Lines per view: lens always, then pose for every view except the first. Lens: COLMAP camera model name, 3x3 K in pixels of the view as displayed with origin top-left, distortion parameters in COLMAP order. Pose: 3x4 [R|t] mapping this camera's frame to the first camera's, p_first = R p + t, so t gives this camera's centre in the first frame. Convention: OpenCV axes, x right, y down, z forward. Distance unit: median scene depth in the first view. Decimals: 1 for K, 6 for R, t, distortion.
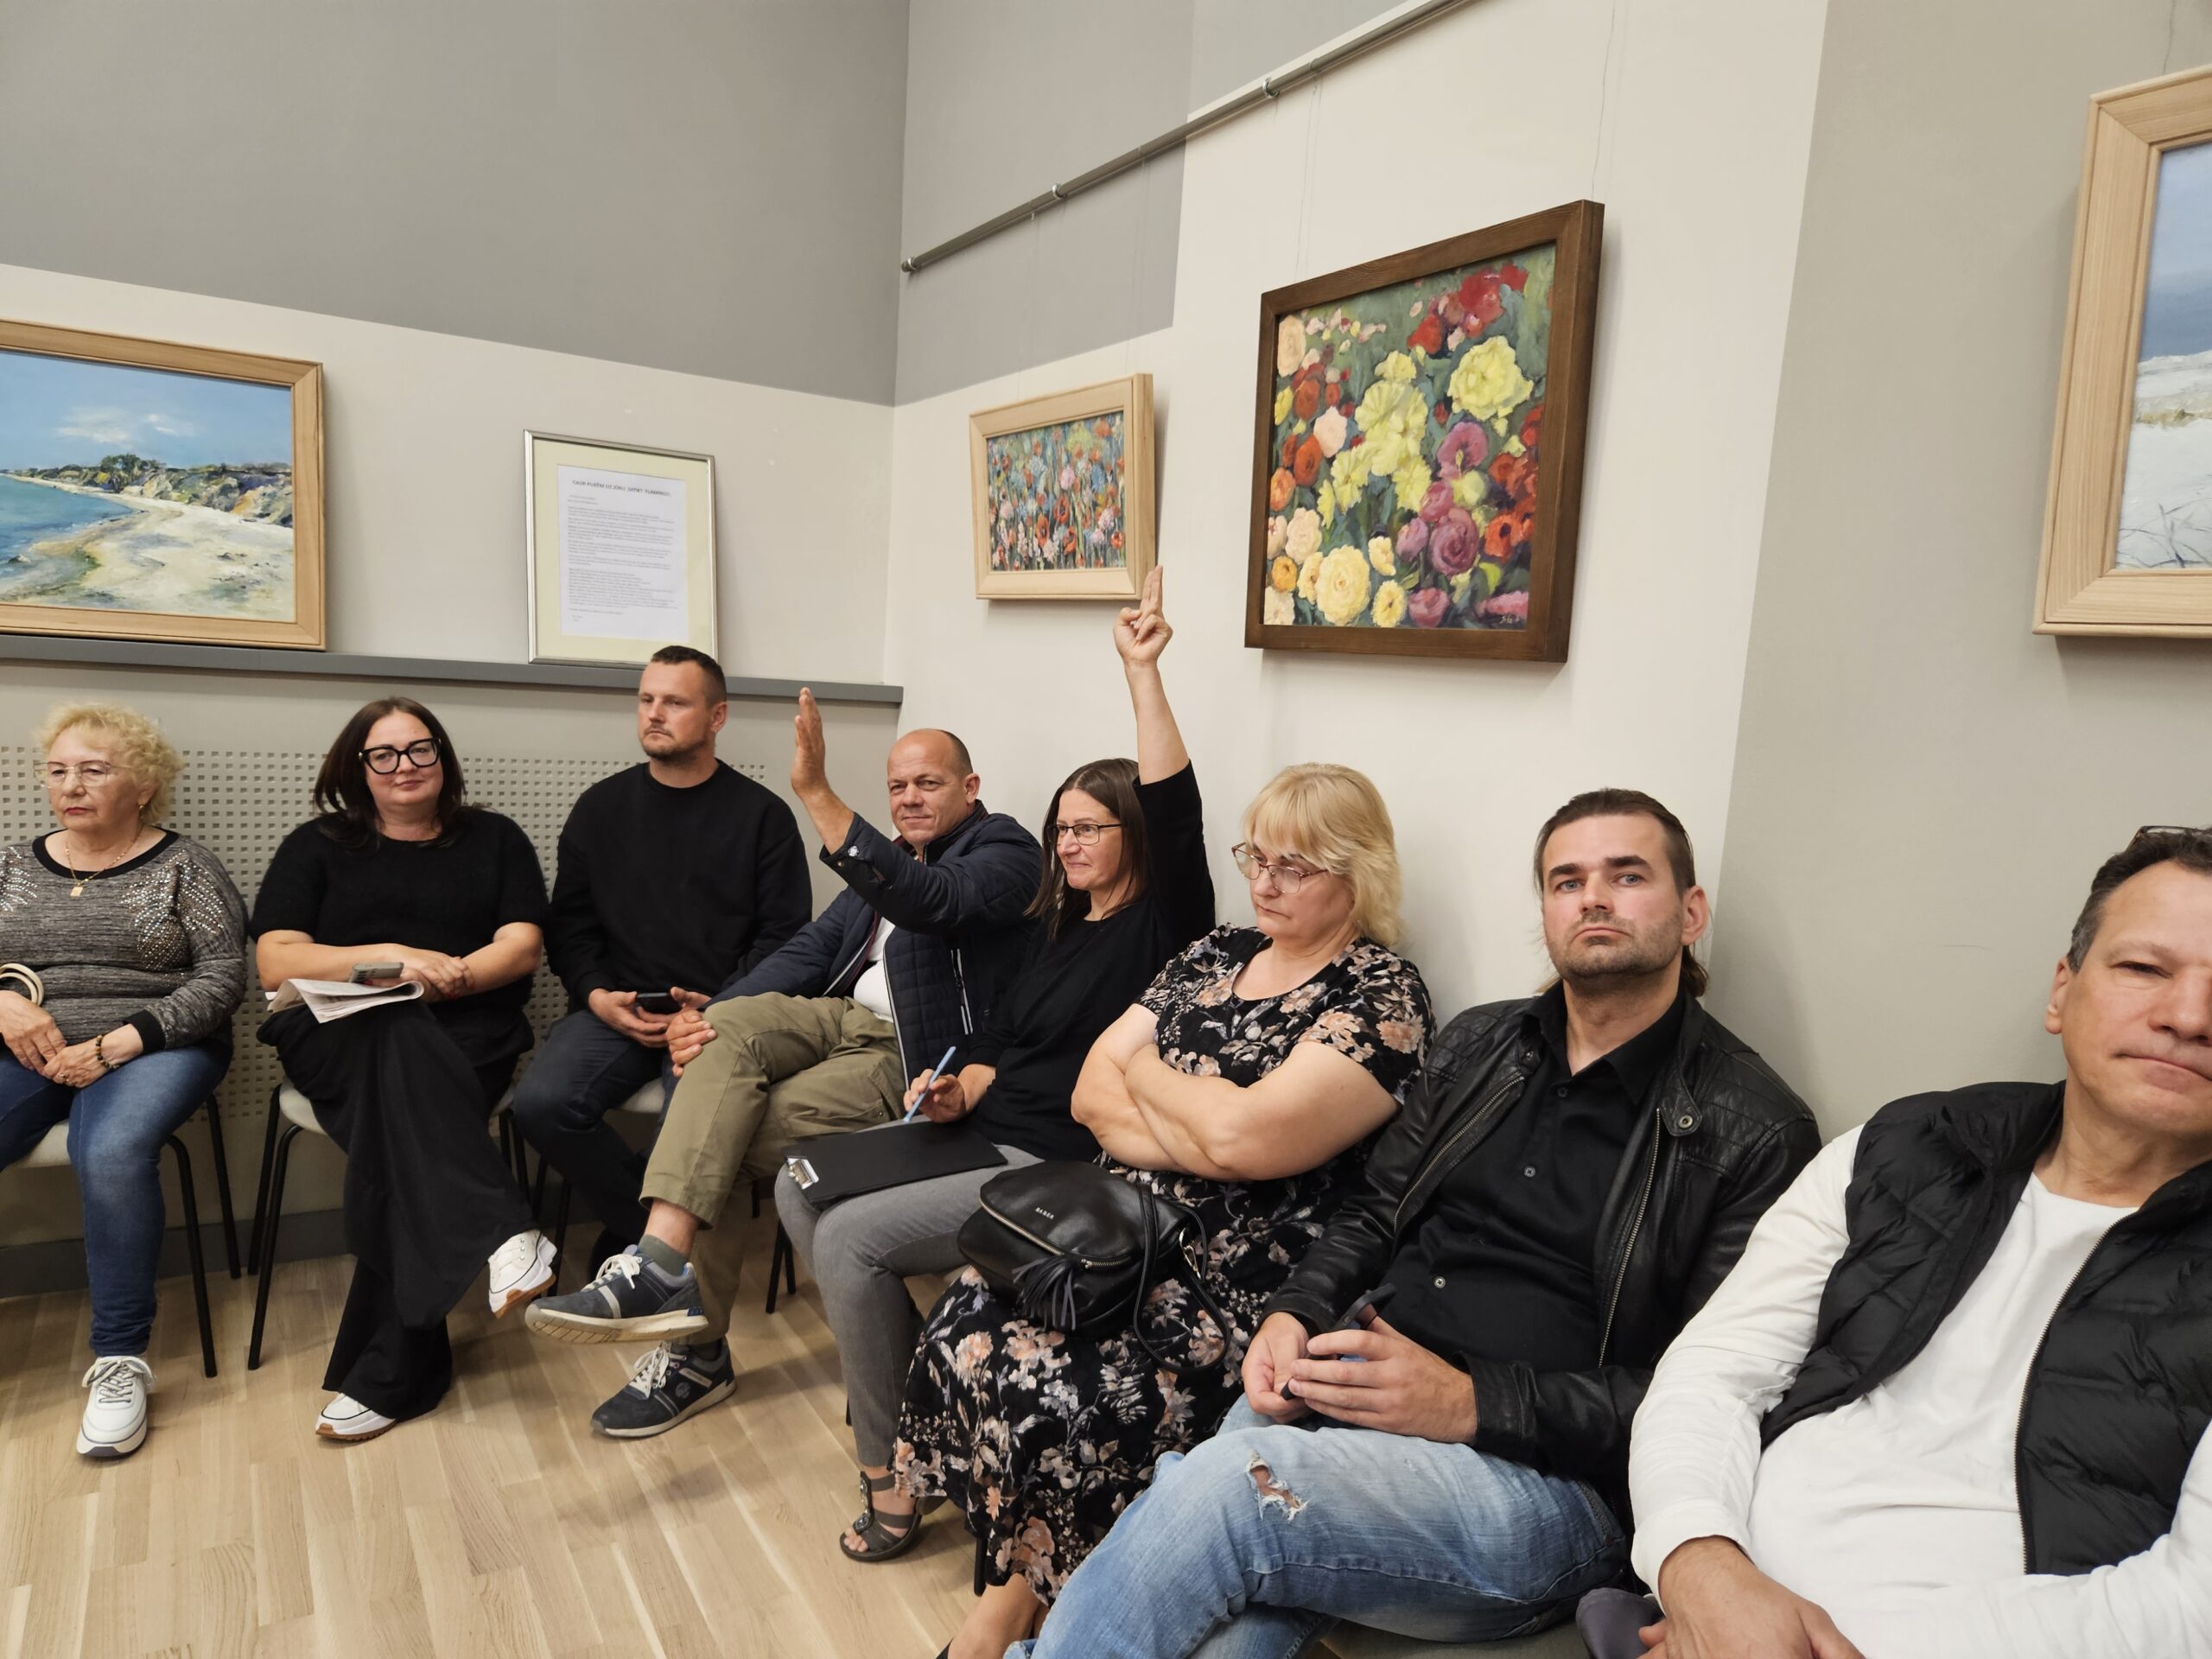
lens RADIAL K [[1474.8, 0, 1107.0], [0, 1474.8, 892.1], [0, 0, 1]] dist [0.125758, -0.085942]
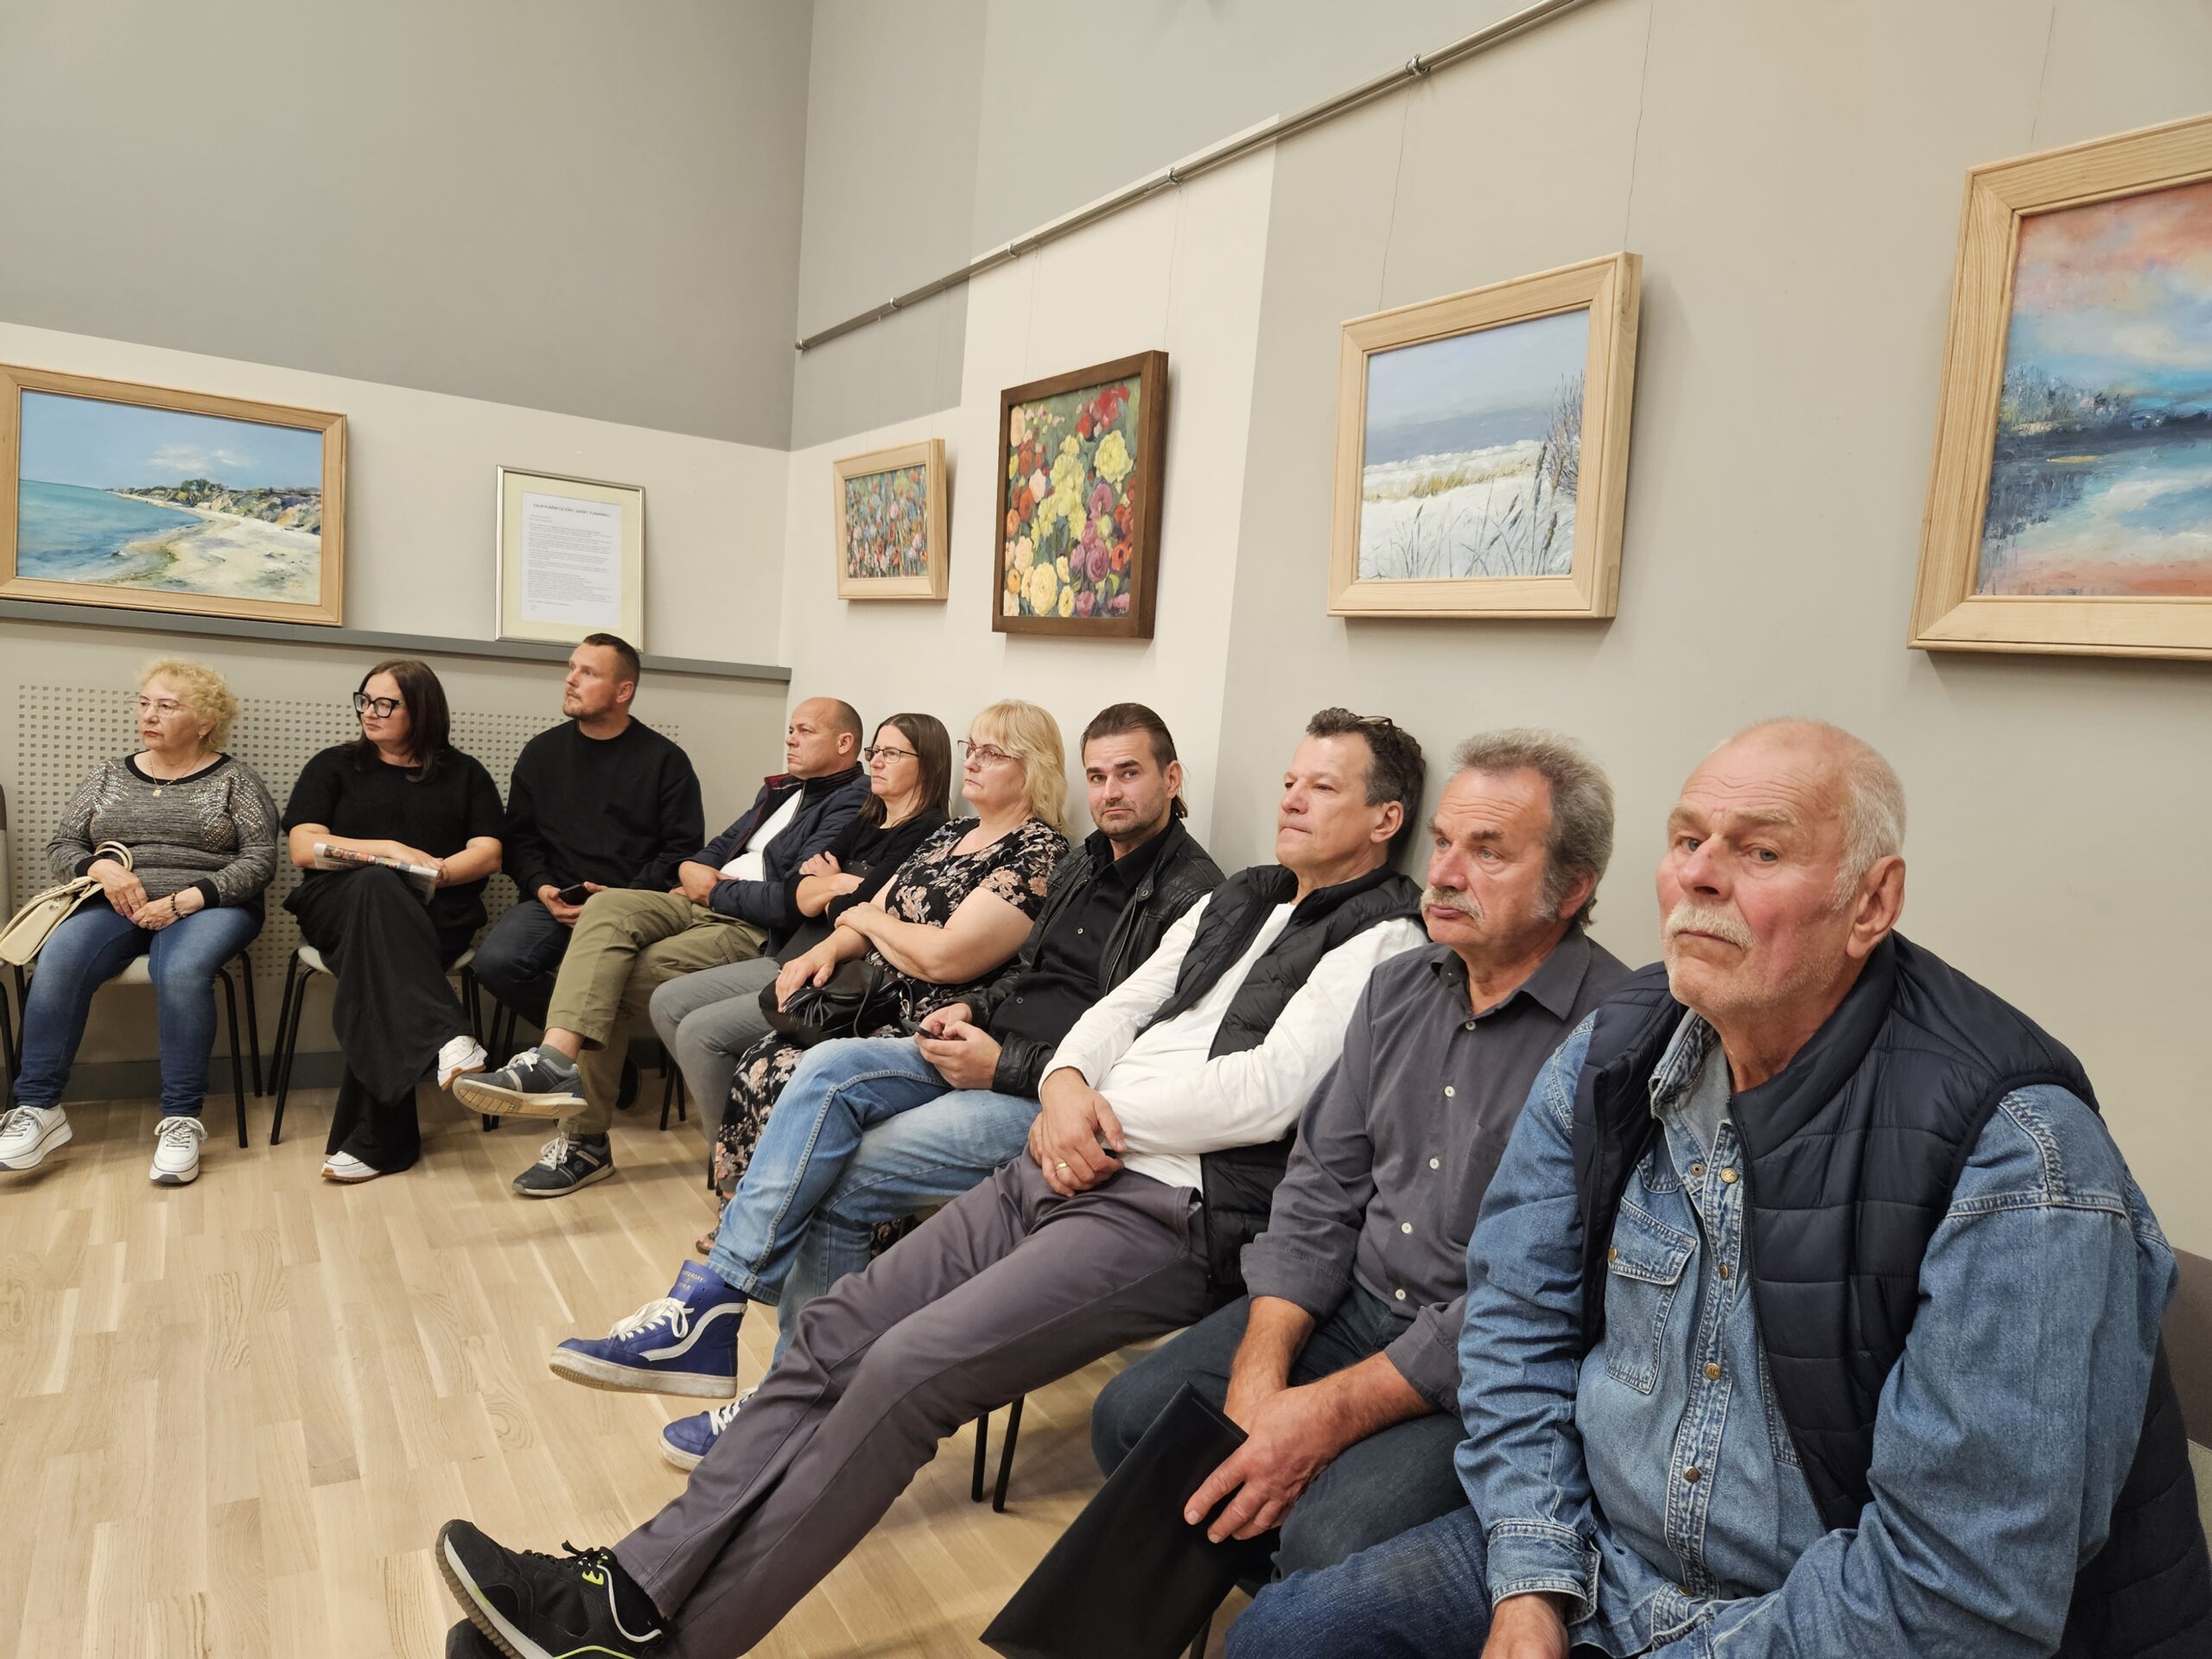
lens RADIAL K [[1485.8, 0, 1093.9], [0, 1485.8, 871.4], [0, 0, 1]] dist [0.148657, -0.097880]
pose [[0.999813, 0.018545, -0.005541, 0.185629], [-0.018712, 0.999321, -0.031733, 0.101083], [0.004948, 0.031830, 0.999481, -0.397888]]
